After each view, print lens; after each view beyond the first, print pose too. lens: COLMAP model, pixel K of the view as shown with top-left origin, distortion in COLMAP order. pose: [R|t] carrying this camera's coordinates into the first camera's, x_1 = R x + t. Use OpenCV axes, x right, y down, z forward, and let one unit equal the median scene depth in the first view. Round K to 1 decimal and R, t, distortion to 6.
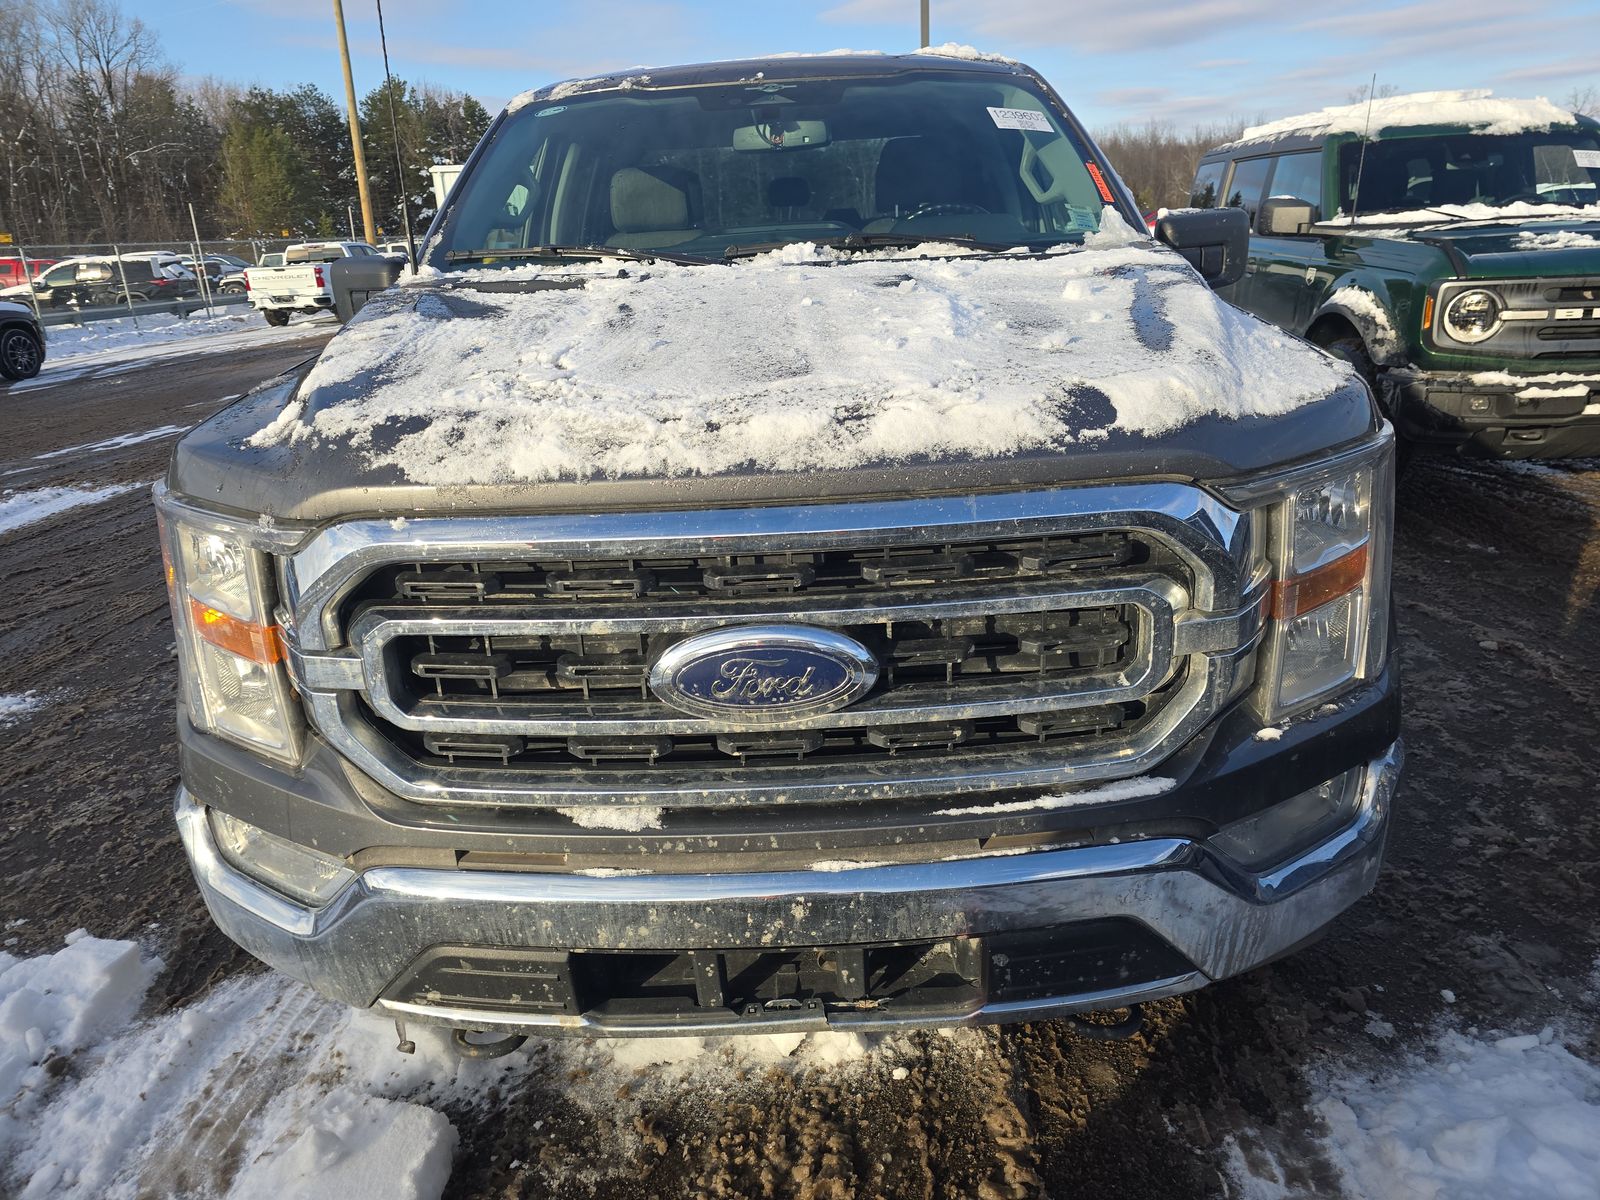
lens RADIAL K [[1072.0, 0, 801.7], [0, 1072.0, 604.3], [0, 0, 1]] dist [0.054191, -0.038525]
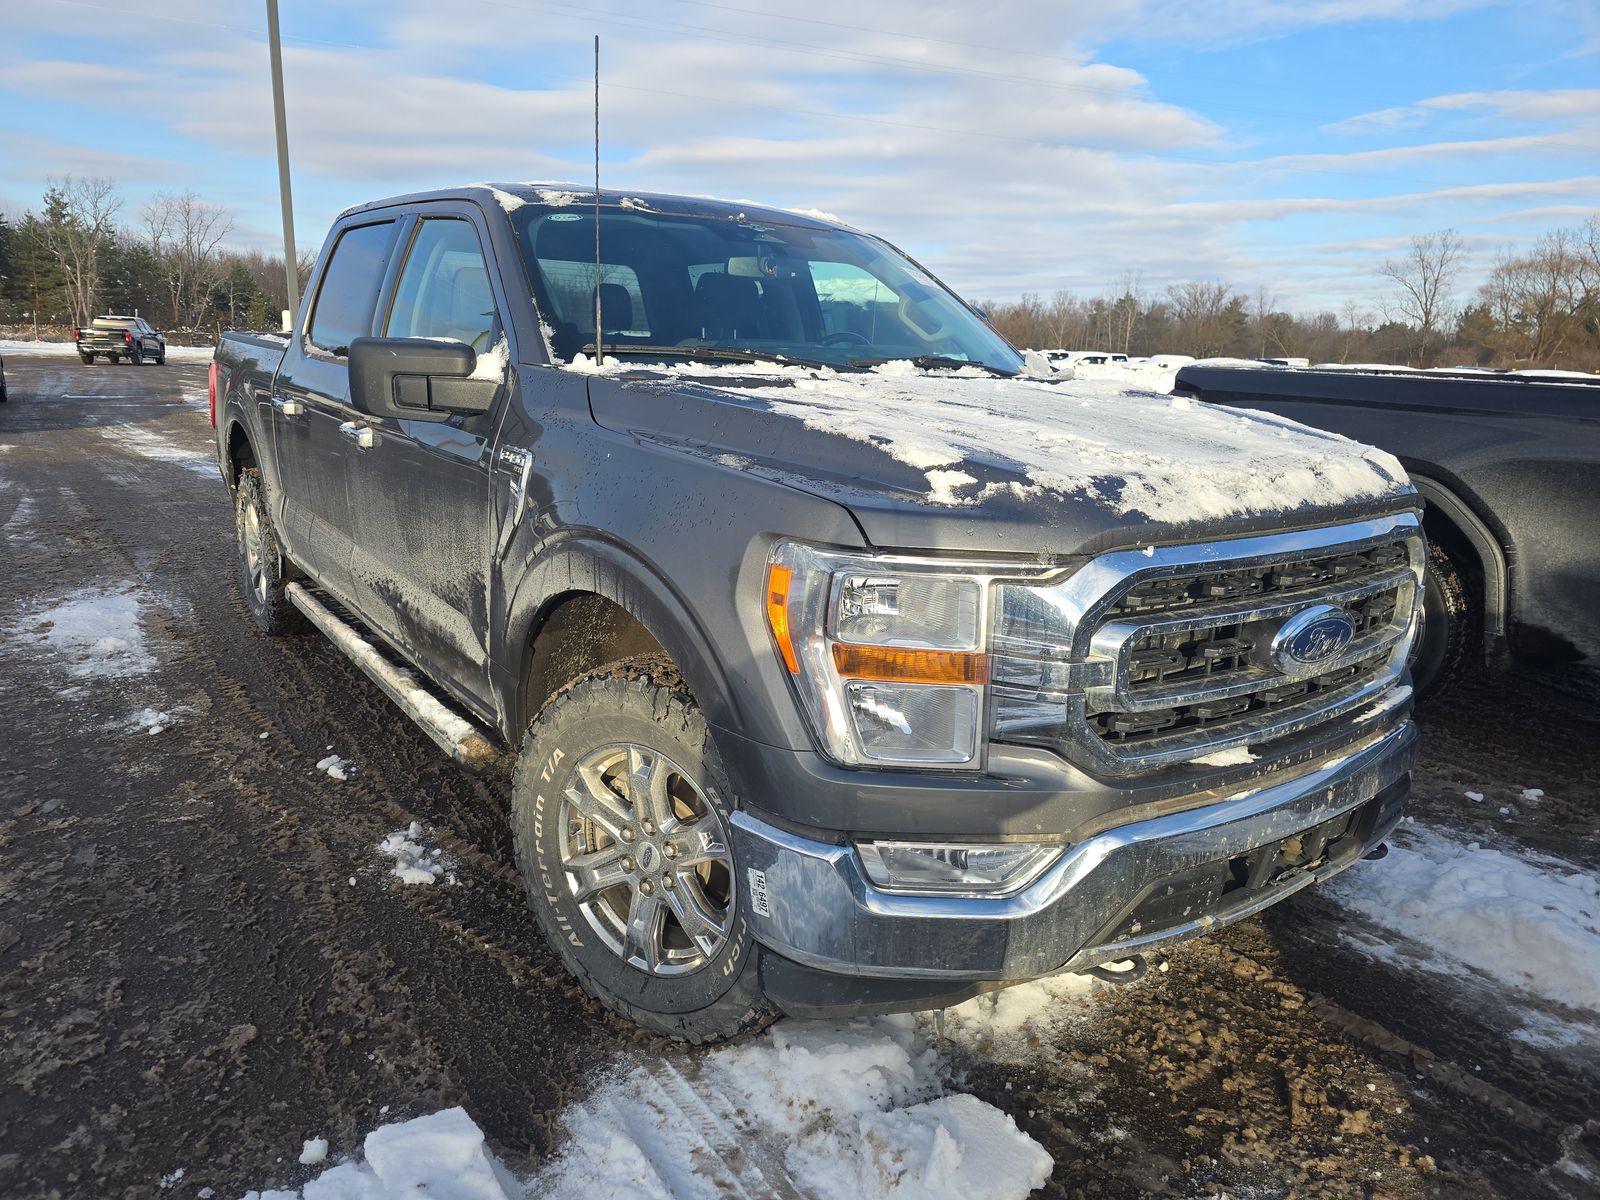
lens RADIAL K [[1072.0, 0, 799.8], [0, 1072.0, 595.5], [0, 0, 1]] dist [0.054191, -0.038525]
pose [[0.789841, -0.057786, 0.610583, -1.288248], [0.127160, 0.989348, -0.070860, 0.015498], [-0.599984, 0.133609, 0.788776, 0.172980]]
